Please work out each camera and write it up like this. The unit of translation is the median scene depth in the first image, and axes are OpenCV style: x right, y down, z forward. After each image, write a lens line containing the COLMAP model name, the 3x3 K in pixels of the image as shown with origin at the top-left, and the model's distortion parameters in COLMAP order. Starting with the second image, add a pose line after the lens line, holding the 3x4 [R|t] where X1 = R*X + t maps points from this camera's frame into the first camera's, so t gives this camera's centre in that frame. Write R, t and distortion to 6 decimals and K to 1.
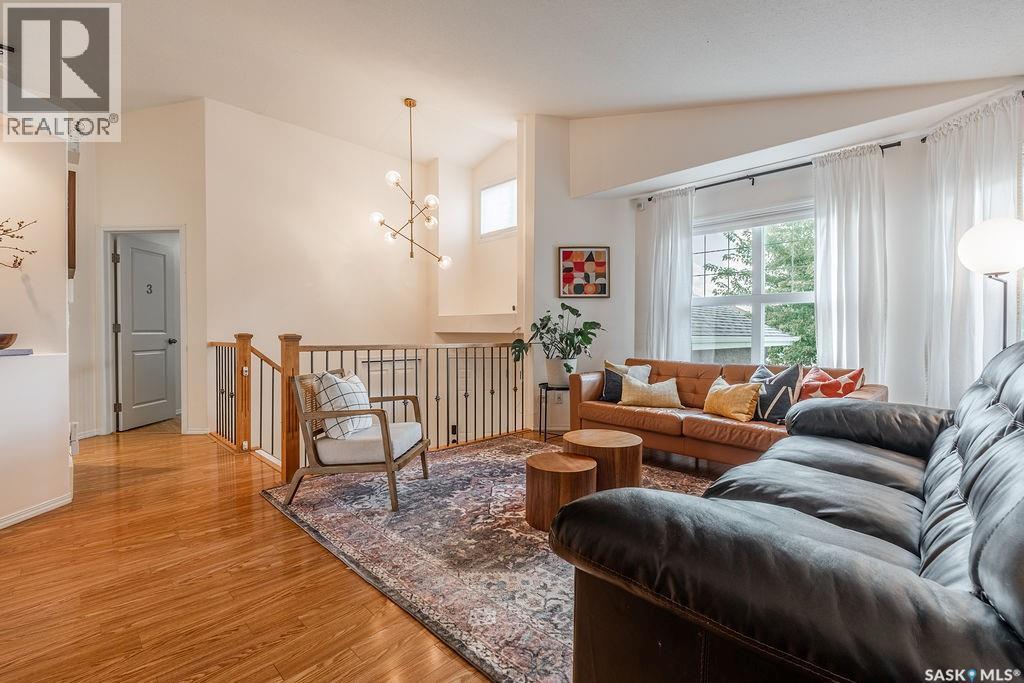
lens RADIAL K [[450.6, 0, 512.0], [0, 450.6, 341.5], [0, 0, 1]] dist [-0.002299, -0.000253]
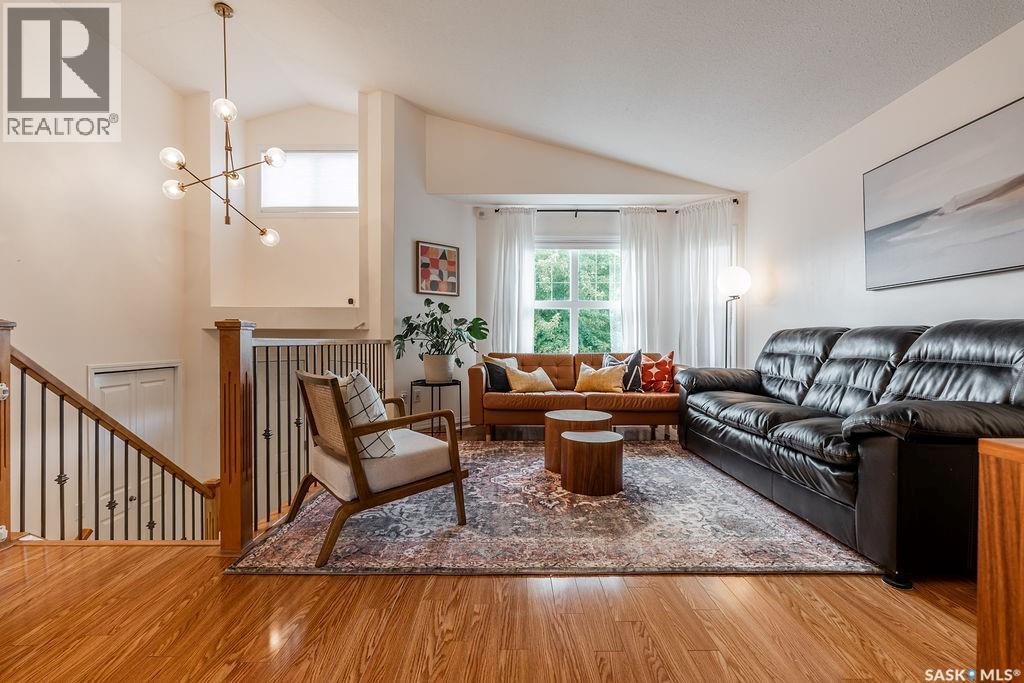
lens RADIAL K [[450.6, 0, 512.0], [0, 450.6, 341.5], [0, 0, 1]] dist [-0.002299, -0.000253]
pose [[0.708953, -0.007050, 0.705221, -0.601164], [0.015266, 0.999869, -0.005351, 0.021911], [-0.705091, 0.014559, 0.708968, 0.233276]]
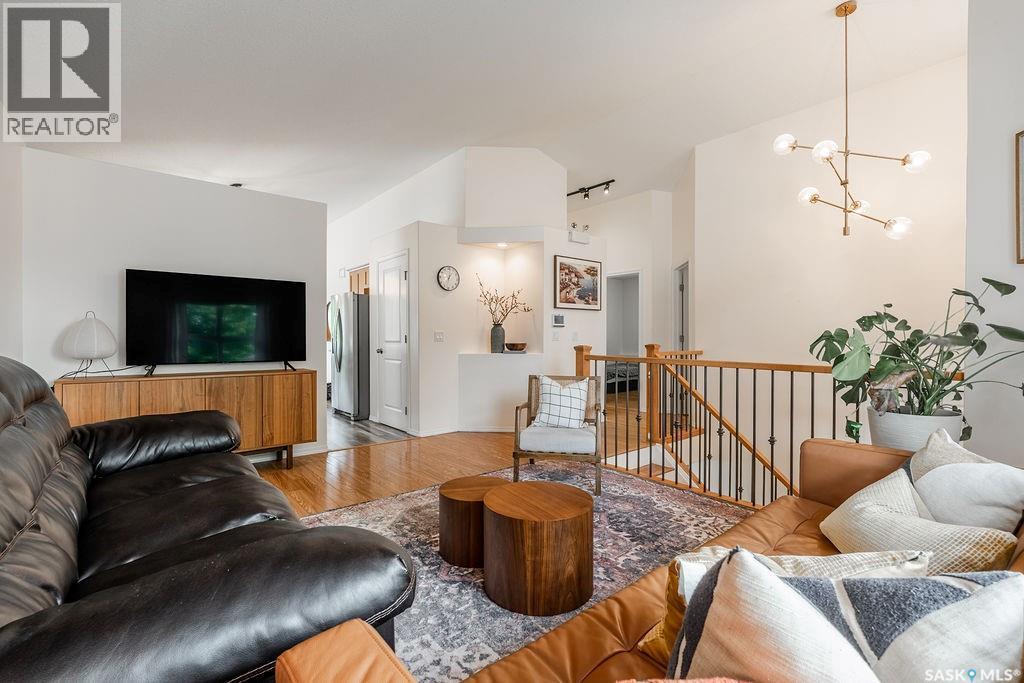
lens RADIAL K [[450.6, 0, 512.0], [0, 450.6, 341.5], [0, 0, 1]] dist [-0.002299, -0.000253]
pose [[-0.093080, 0.006736, -0.995636, 0.733943], [-0.018382, 0.999795, 0.008482, -0.032270], [0.995489, 0.019091, -0.092937, 0.823369]]
